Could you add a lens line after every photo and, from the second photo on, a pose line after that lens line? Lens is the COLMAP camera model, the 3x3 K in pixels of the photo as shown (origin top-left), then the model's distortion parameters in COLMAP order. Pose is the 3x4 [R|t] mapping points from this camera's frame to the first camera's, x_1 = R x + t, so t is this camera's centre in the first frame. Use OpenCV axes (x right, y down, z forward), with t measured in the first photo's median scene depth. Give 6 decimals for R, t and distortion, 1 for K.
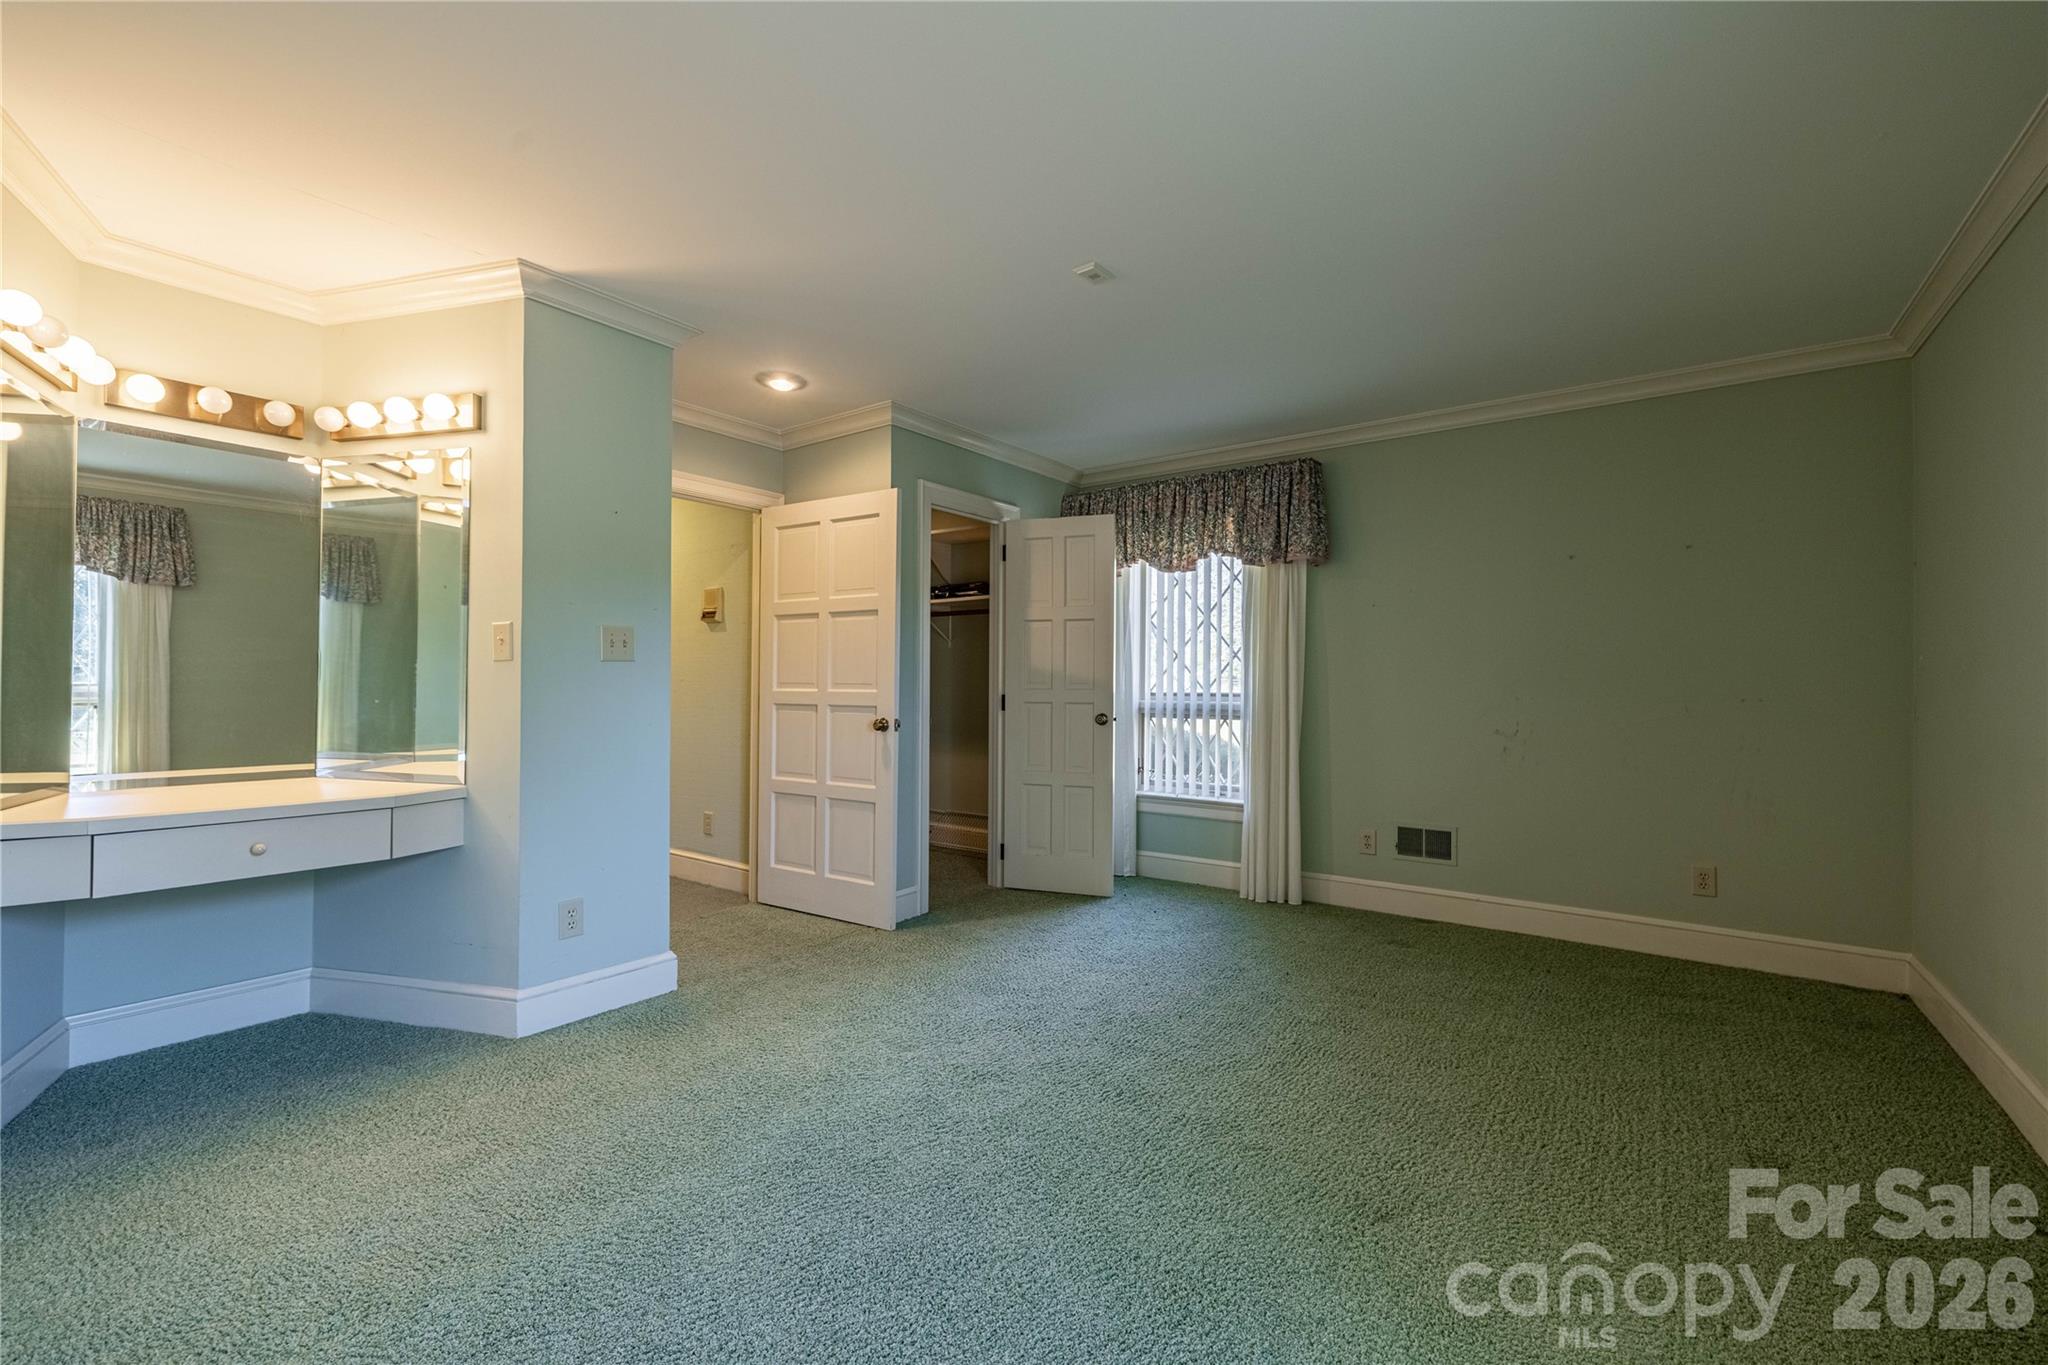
lens RADIAL K [[870.0, 0, 1032.1], [0, 870.0, 689.7], [0, 0, 1]] dist [0.000529, 0.000141]
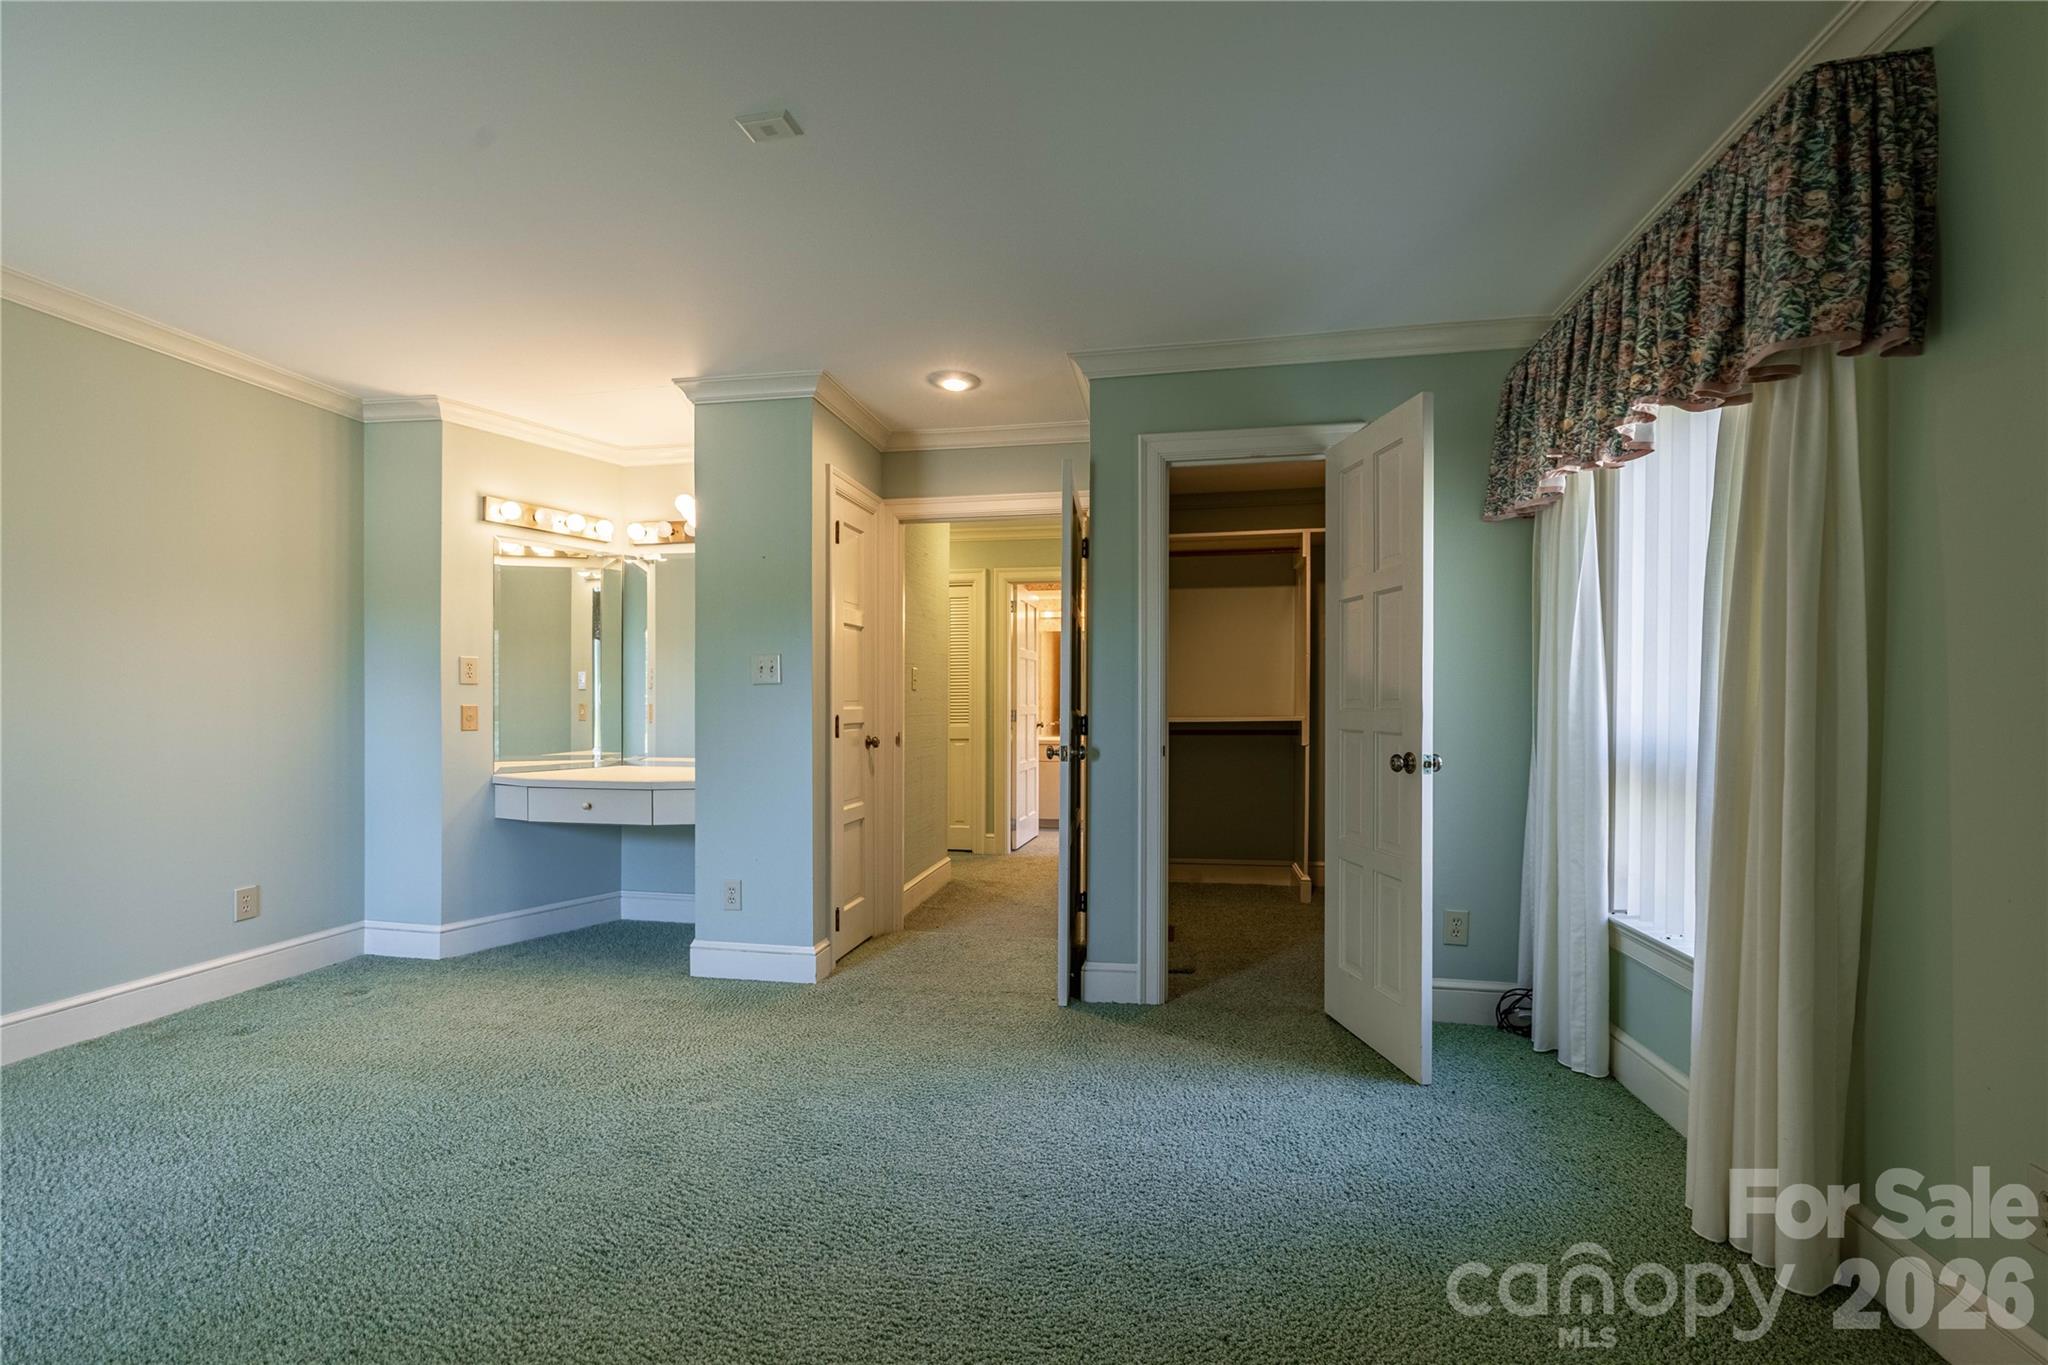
lens RADIAL K [[895.7, 0, 1021.4], [0, 895.7, 707.3], [0, 0, 1]] dist [0.001110, 0.000073]
pose [[0.431942, -0.003420, -0.901895, 0.651579], [-0.009485, 0.999920, -0.008335, 0.007661], [0.901852, 0.012155, 0.431875, 0.690306]]
